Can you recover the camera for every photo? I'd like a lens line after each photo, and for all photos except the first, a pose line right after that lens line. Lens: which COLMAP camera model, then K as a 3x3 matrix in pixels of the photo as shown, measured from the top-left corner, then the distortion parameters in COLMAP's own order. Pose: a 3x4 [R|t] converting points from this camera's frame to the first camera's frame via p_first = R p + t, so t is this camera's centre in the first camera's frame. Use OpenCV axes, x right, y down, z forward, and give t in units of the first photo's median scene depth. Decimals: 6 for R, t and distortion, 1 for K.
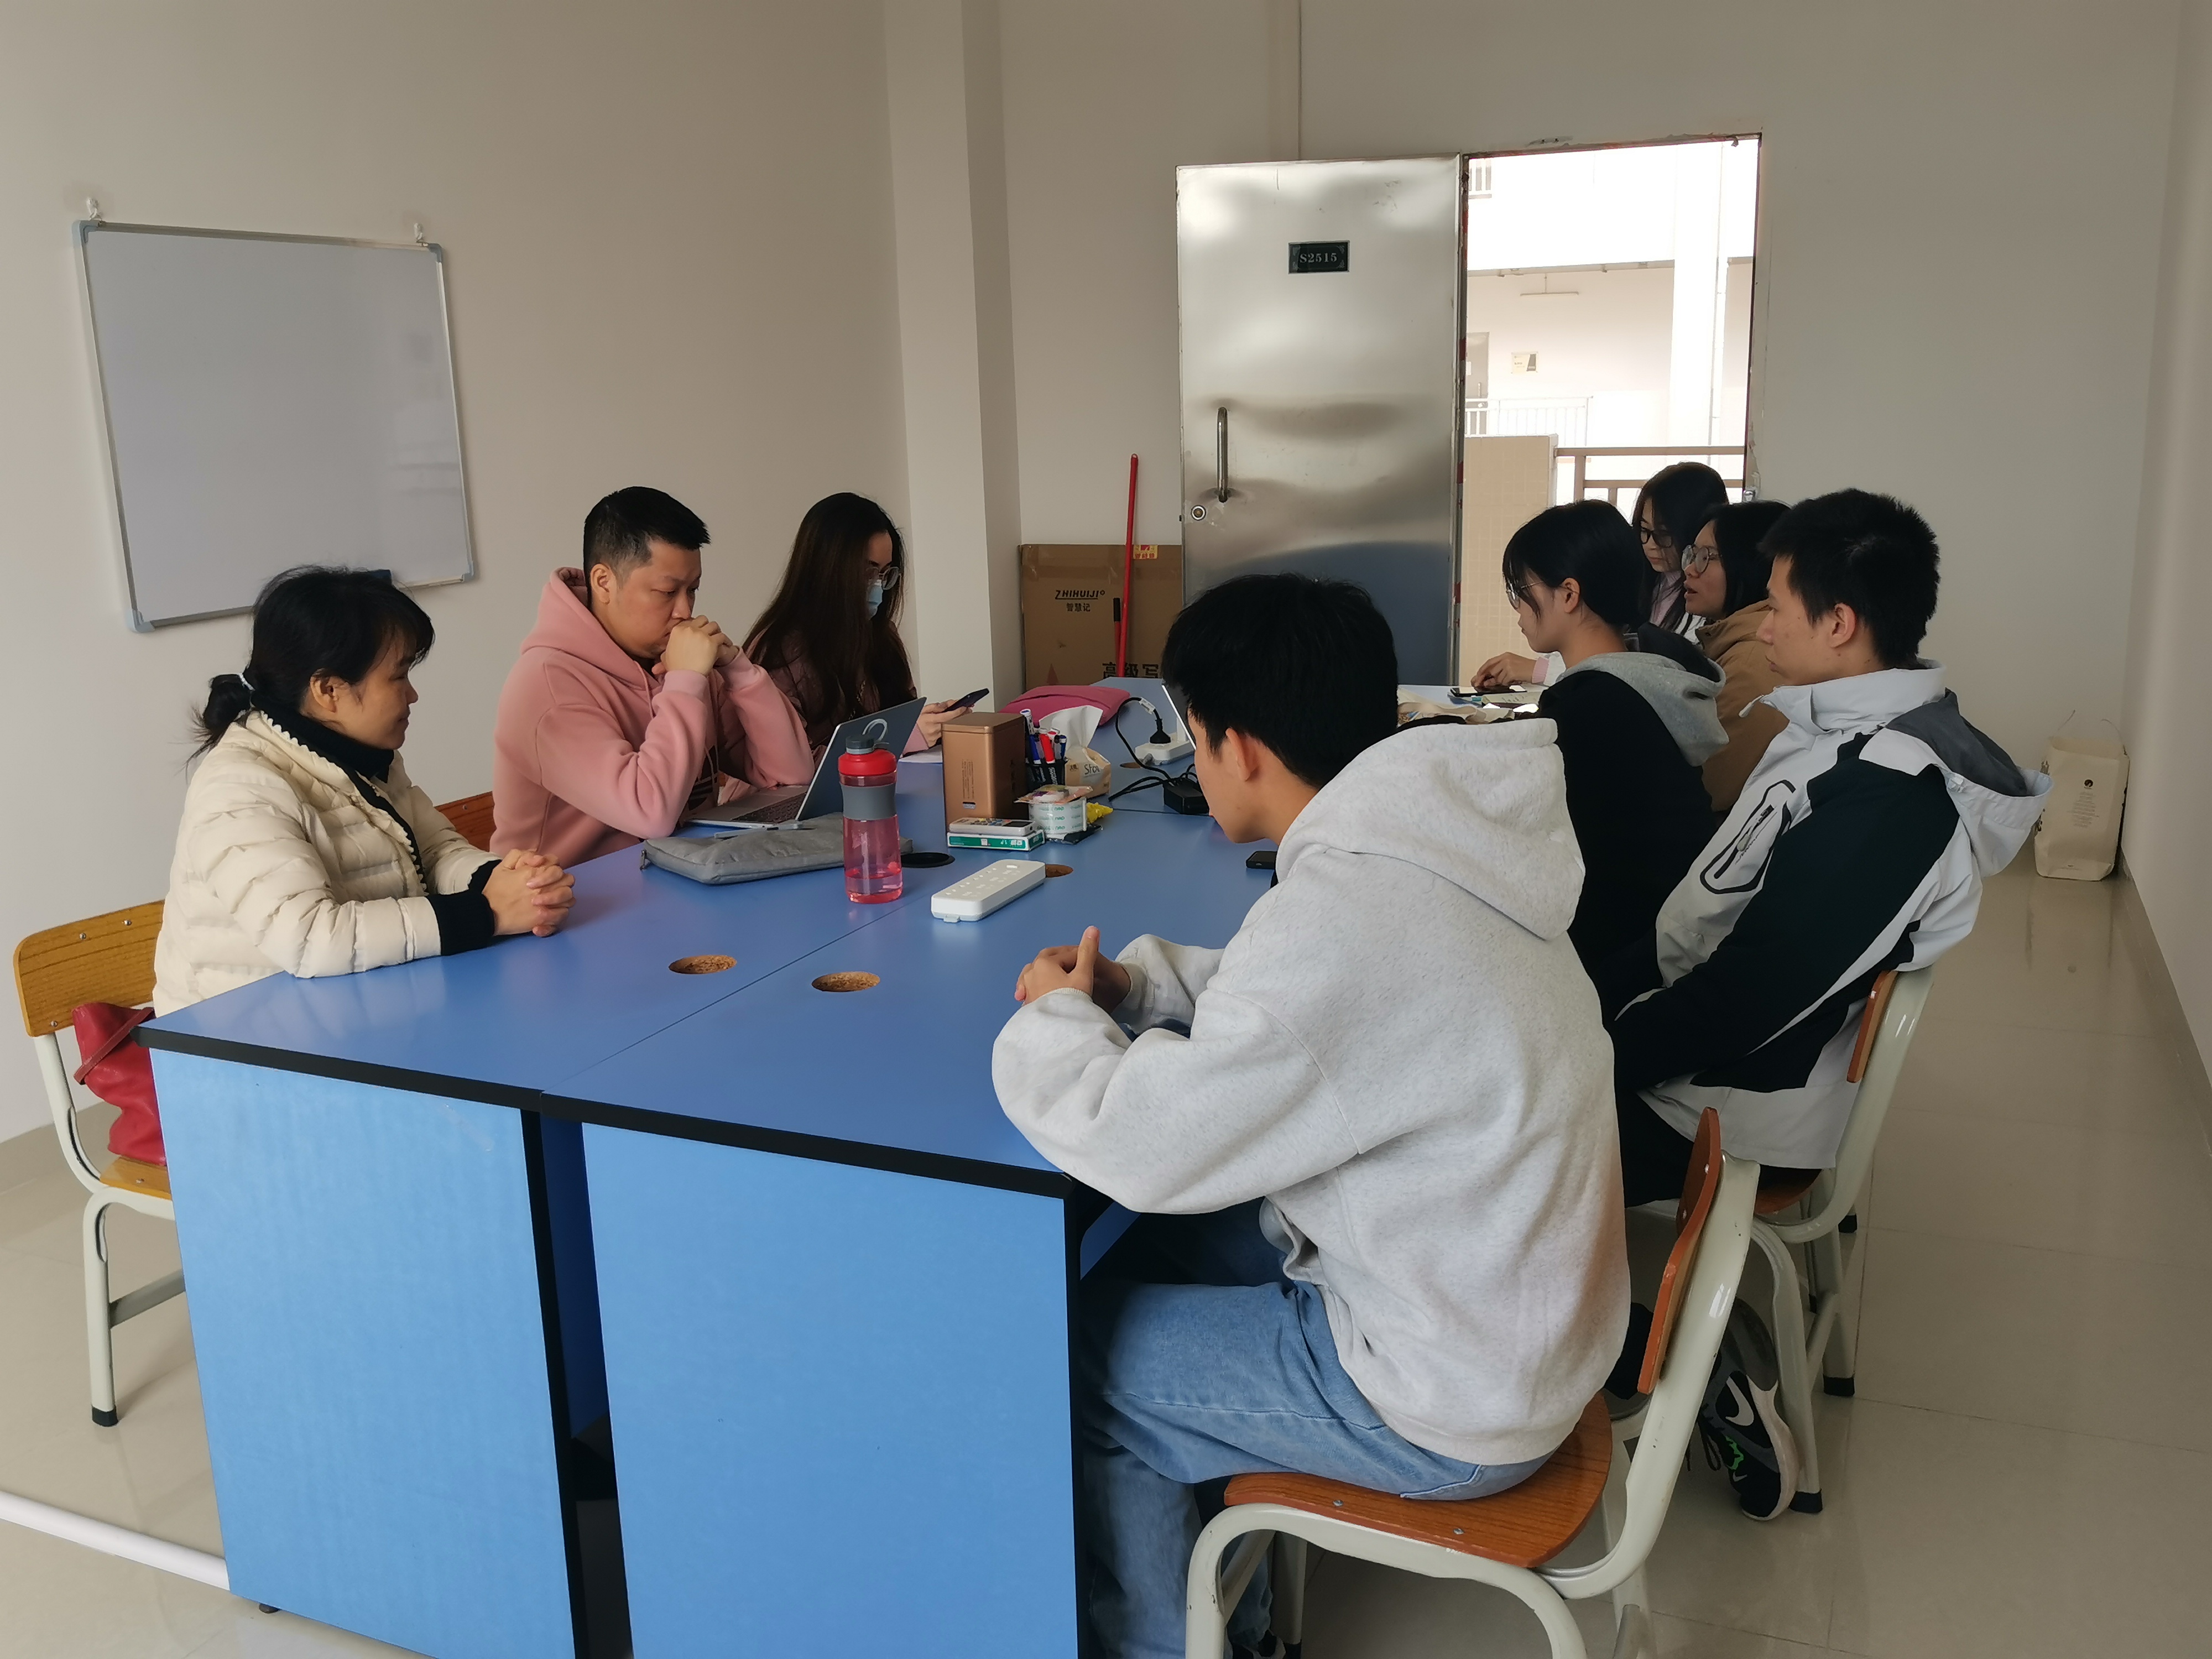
lens RADIAL K [[1758.3, 0, 1107.5], [0, 1758.3, 985.1], [0, 0, 1]] dist [-0.002123, -0.009381]
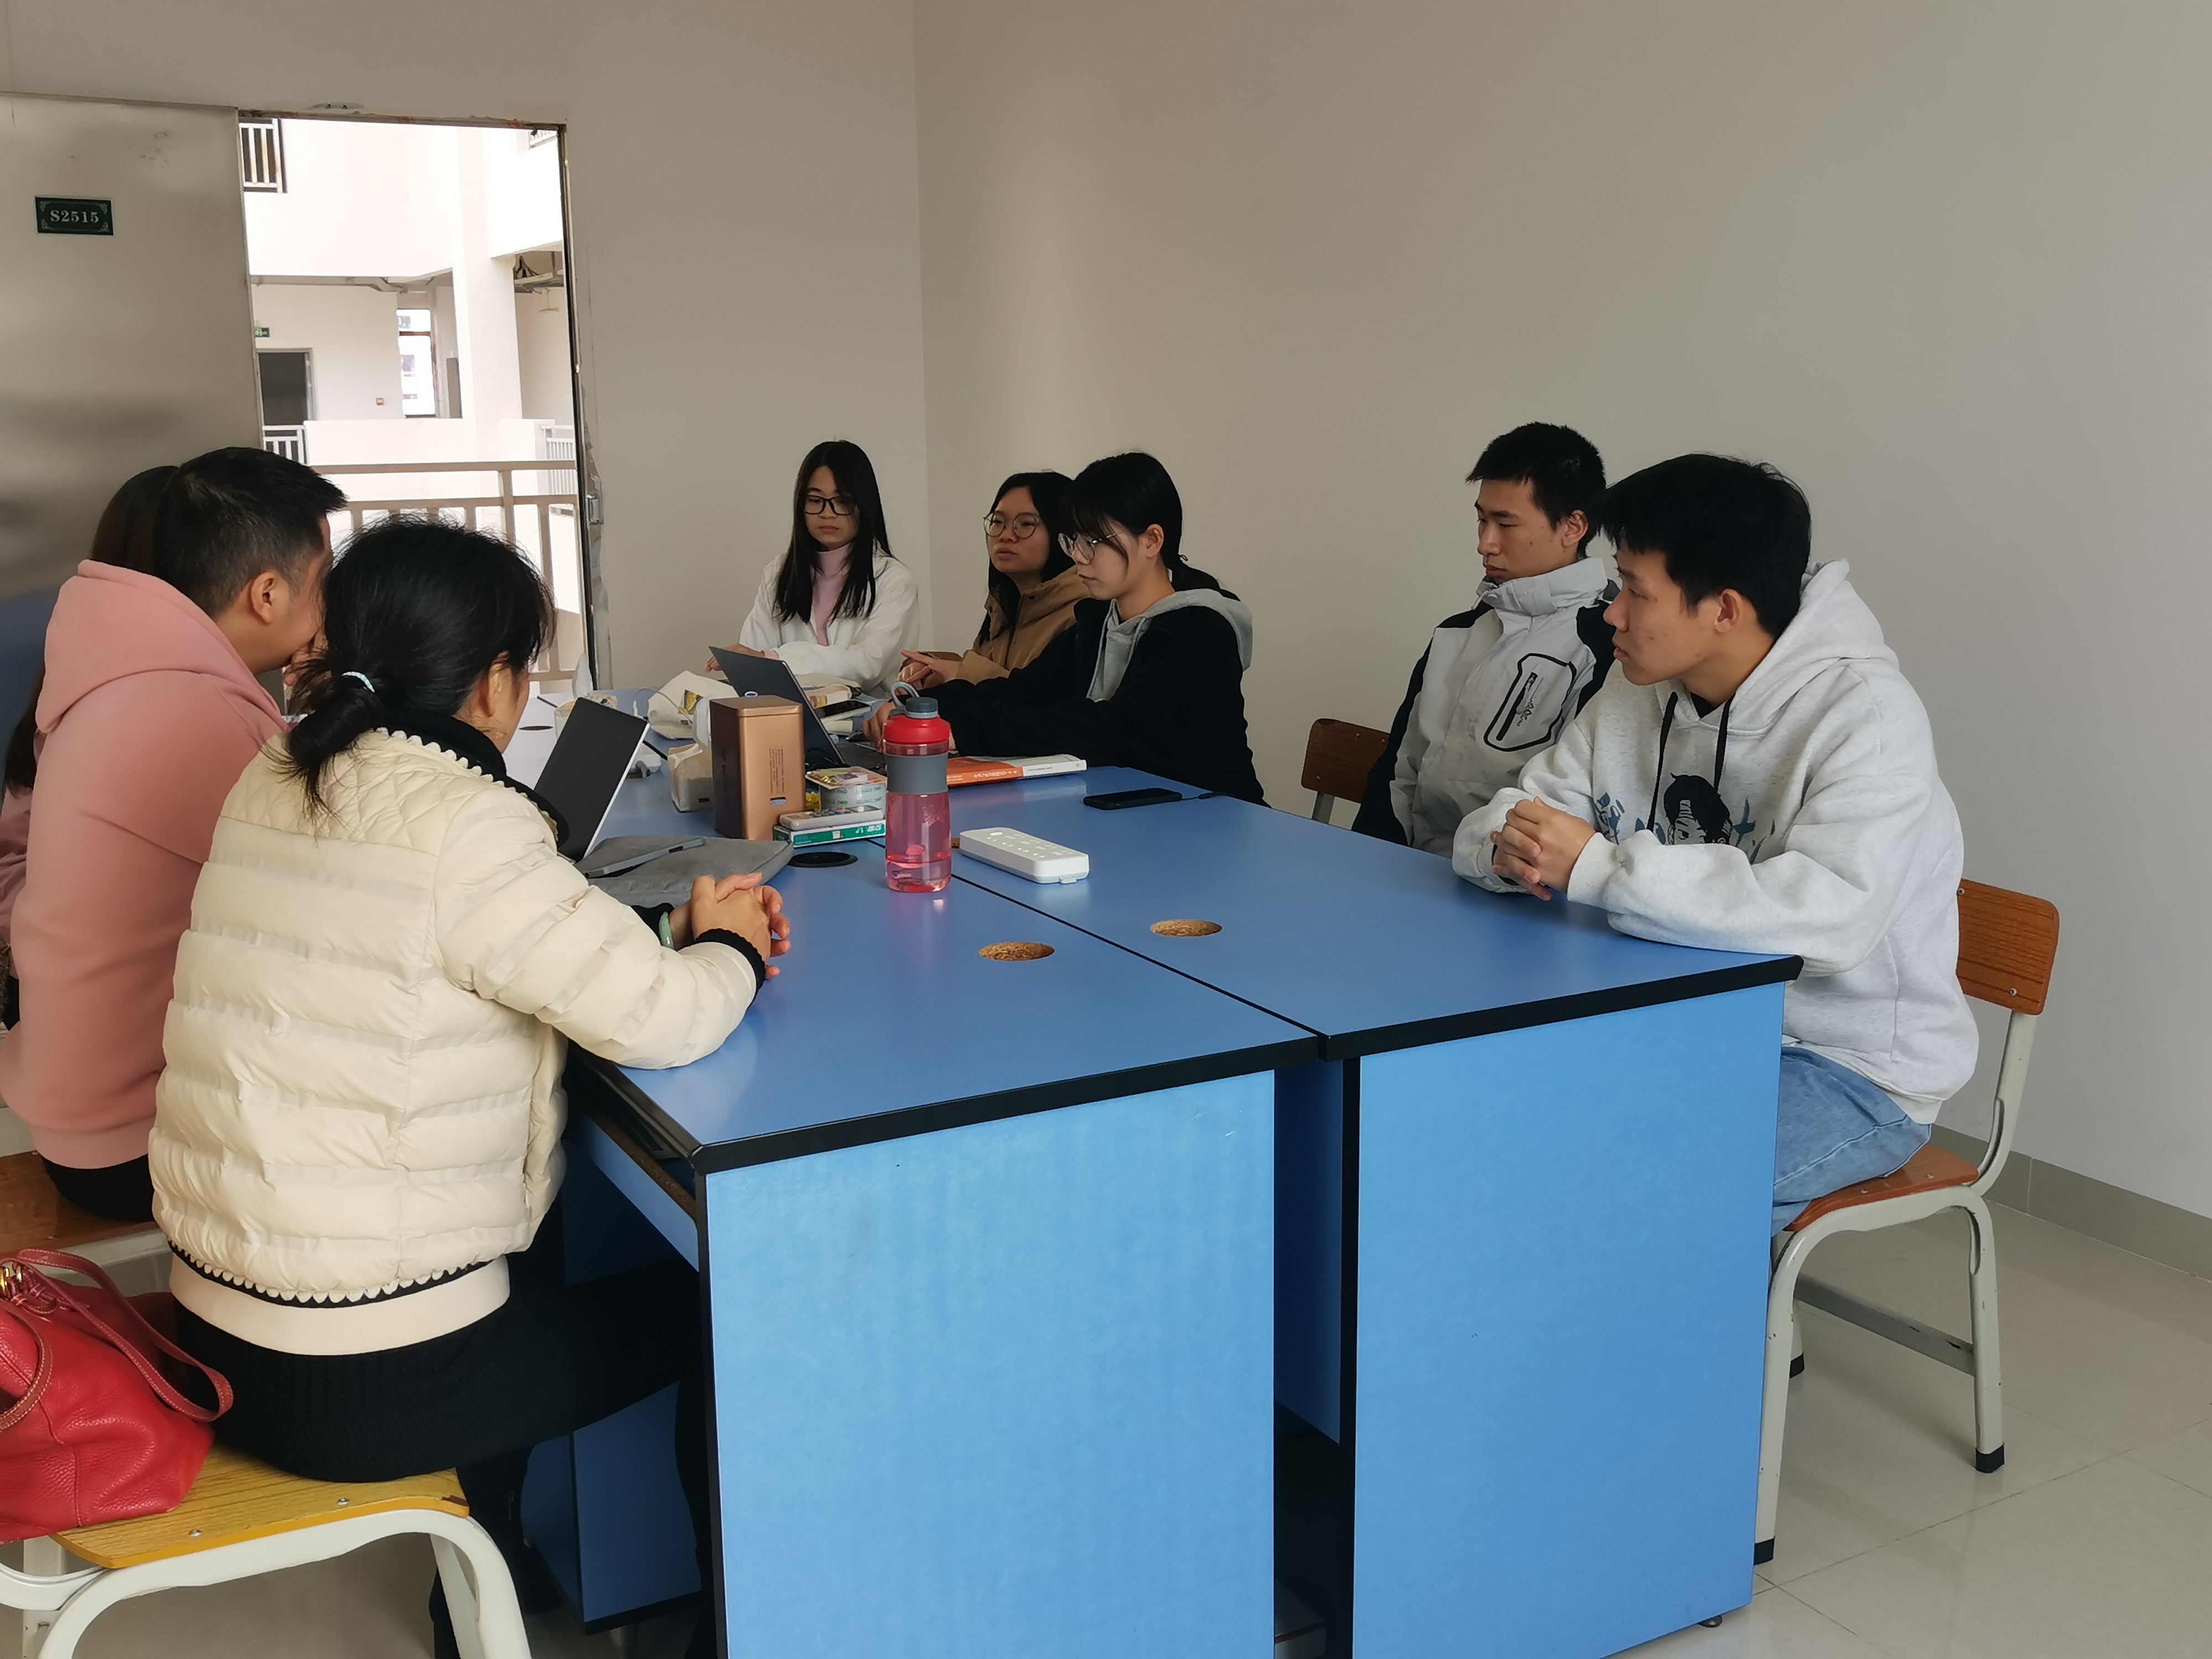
lens RADIAL K [[2119.4, 0, 1110.8], [0, 2119.4, 800.6], [0, 0, 1]] dist [0.182689, -0.533387]
pose [[0.602310, -0.127196, 0.788063, -0.969507], [0.248913, 0.967928, -0.034016, -0.034014], [-0.758462, 0.216647, 0.614654, 0.300119]]
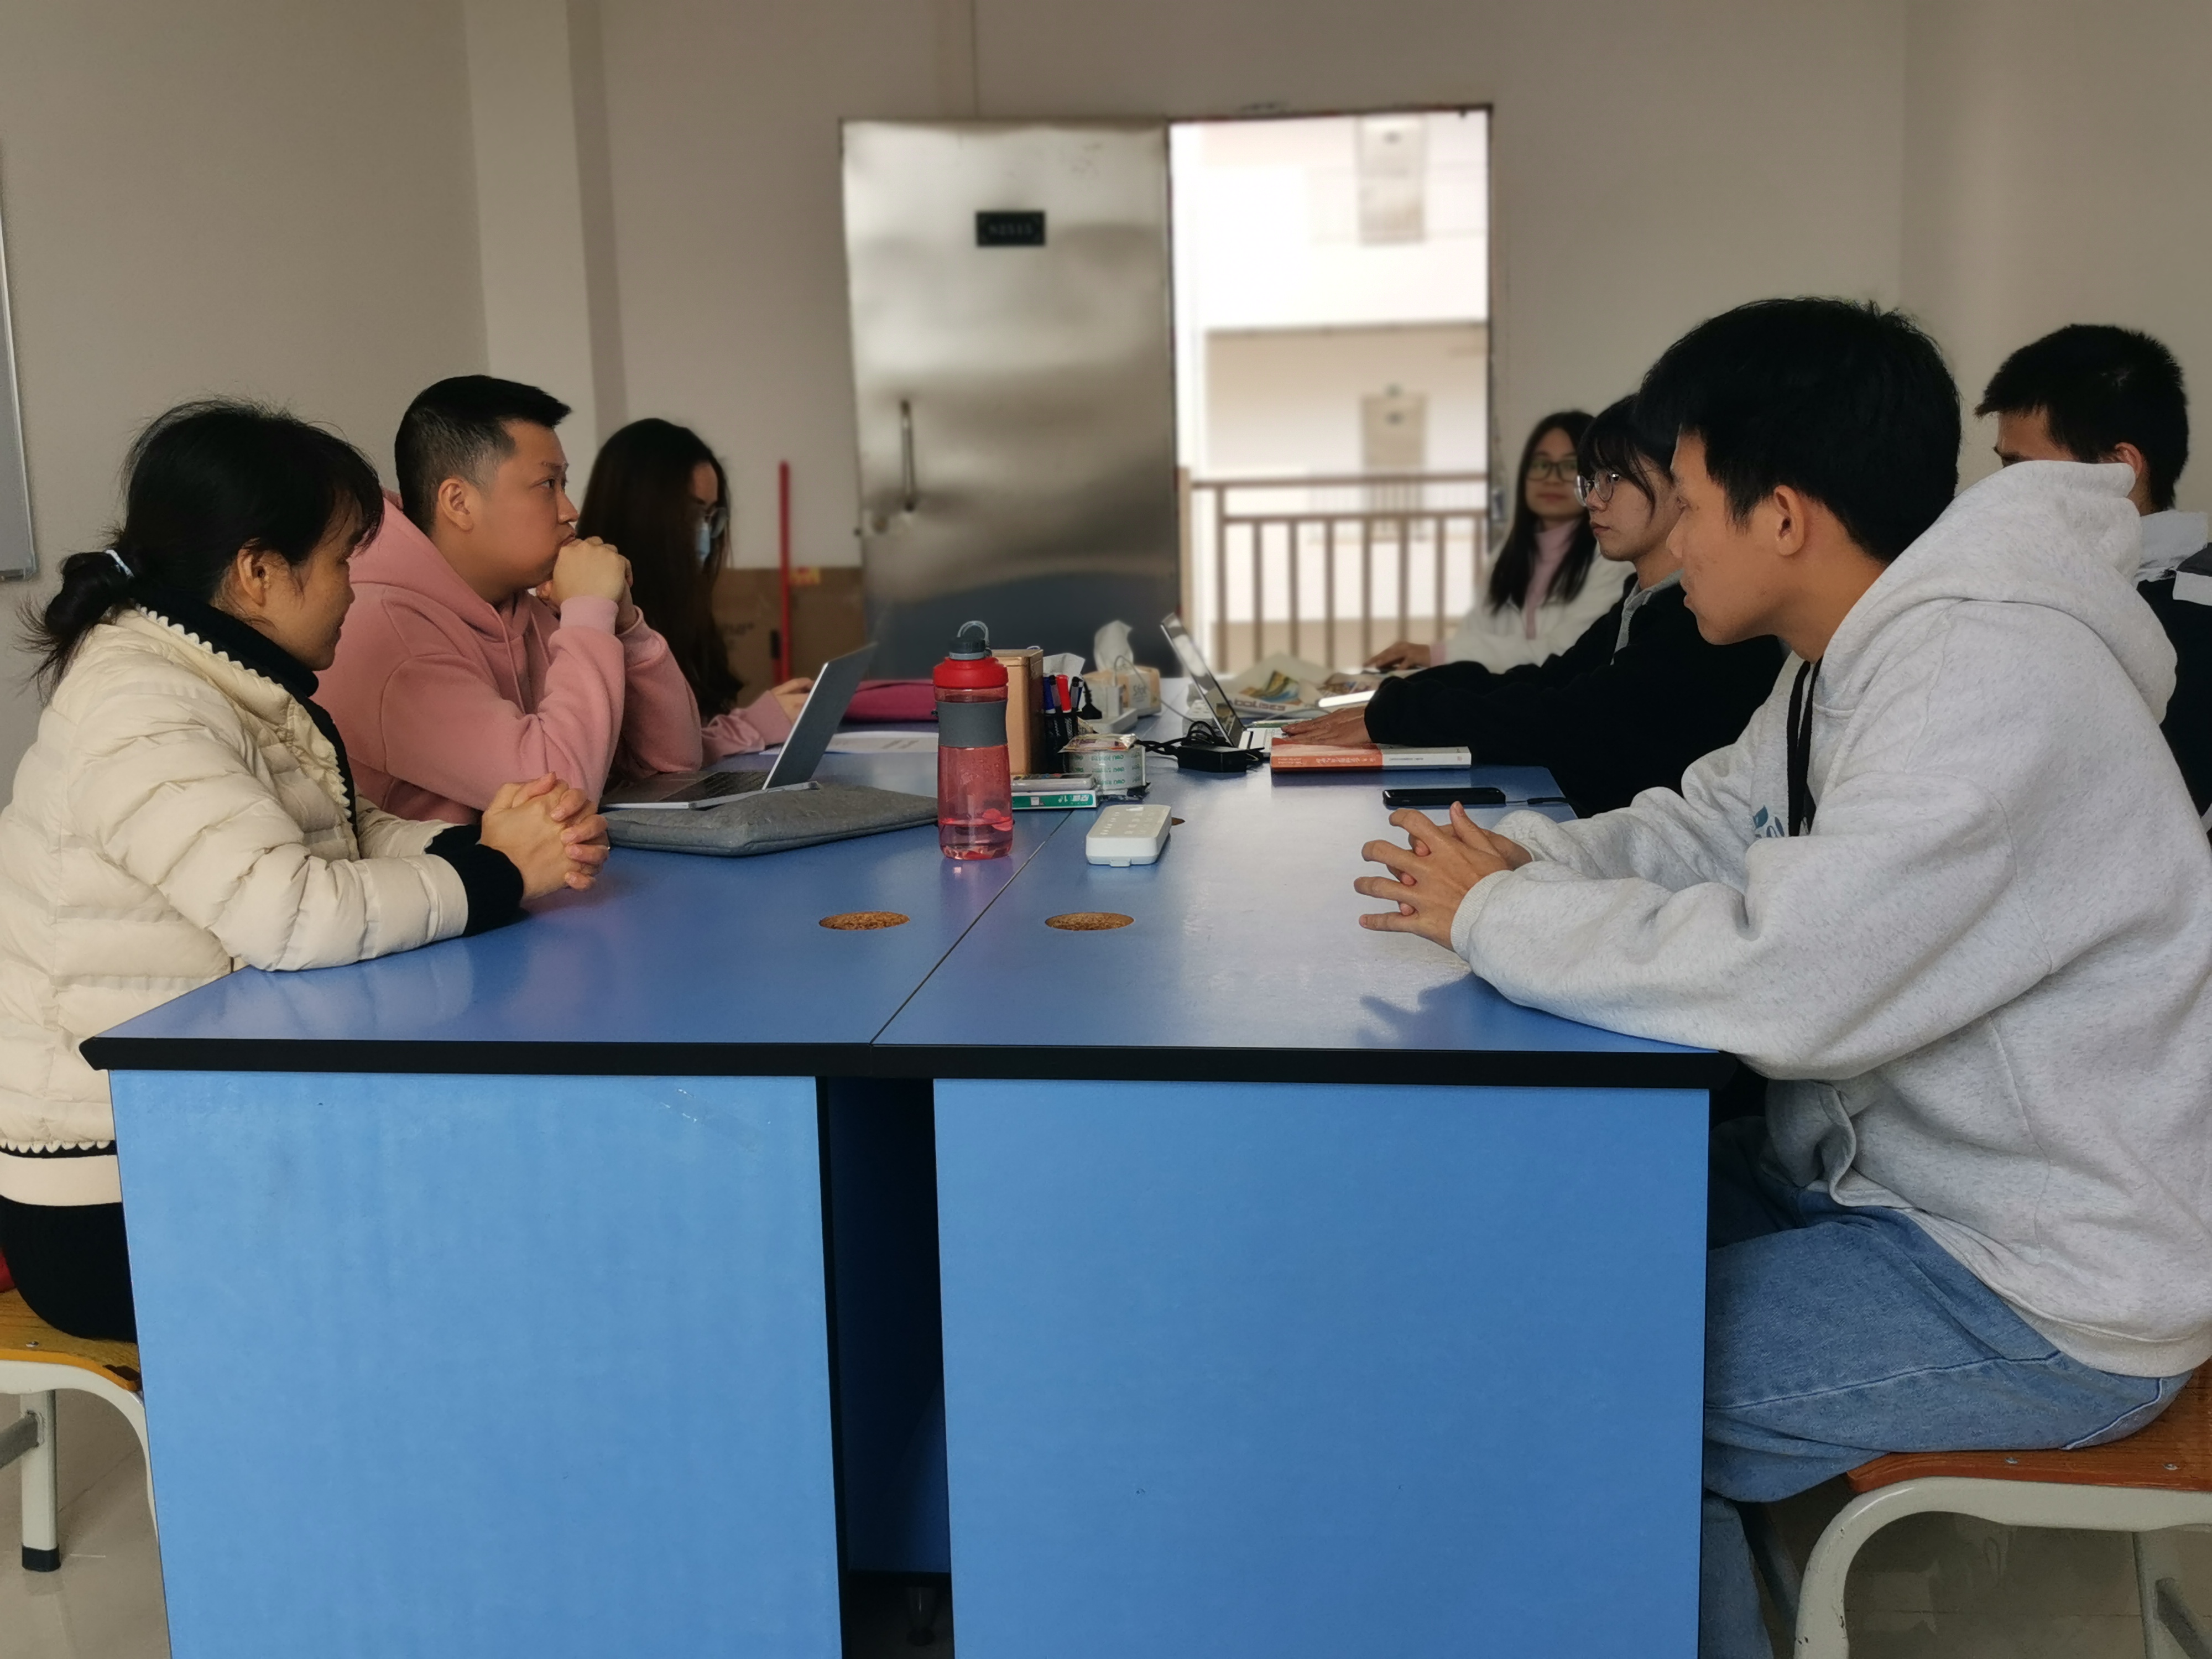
lens RADIAL K [[2166.8, 0, 1106.0], [0, 2166.8, 829.5], [0, 0, 1]] dist [0.005900, 0.011202]
pose [[0.957299, -0.051220, 0.284526, -0.370522], [0.098846, 0.982856, -0.155638, 0.096591], [-0.271677, 0.177117, 0.945950, 0.119948]]
